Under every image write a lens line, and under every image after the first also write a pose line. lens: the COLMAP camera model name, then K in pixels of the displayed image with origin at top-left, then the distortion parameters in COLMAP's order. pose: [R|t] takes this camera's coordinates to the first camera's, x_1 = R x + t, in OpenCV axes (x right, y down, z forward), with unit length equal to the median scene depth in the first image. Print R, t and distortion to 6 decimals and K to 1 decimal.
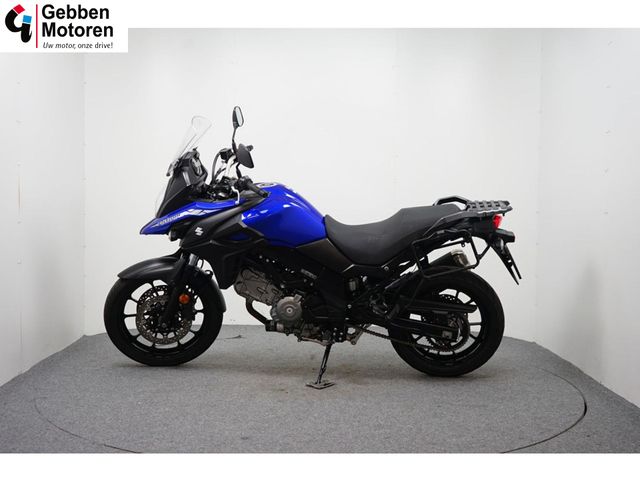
lens RADIAL K [[789.2, 0, 324.8], [0, 789.2, 239.5], [0, 0, 1]] dist [-0.001175, 0.000000]
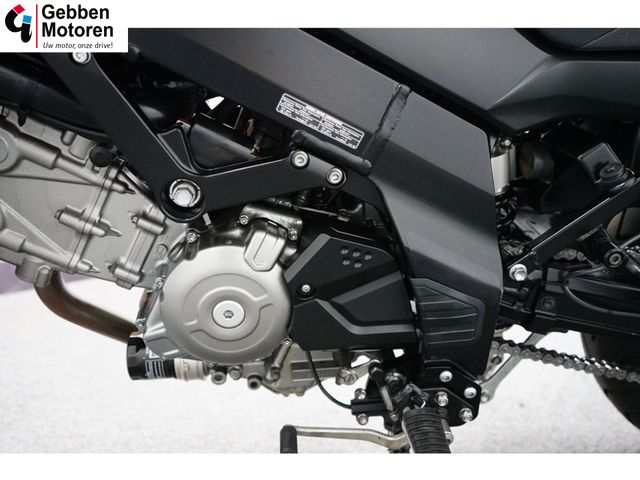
lens RADIAL K [[583.5, 0, 318.0], [0, 583.5, 239.1], [0, 0, 1]] dist [-0.010643, 0.000188]
pose [[0.980462, -0.071395, 0.183295, -0.048126], [0.051915, 0.992689, 0.108961, 0.055437], [-0.189734, -0.097317, 0.977001, 0.846166]]
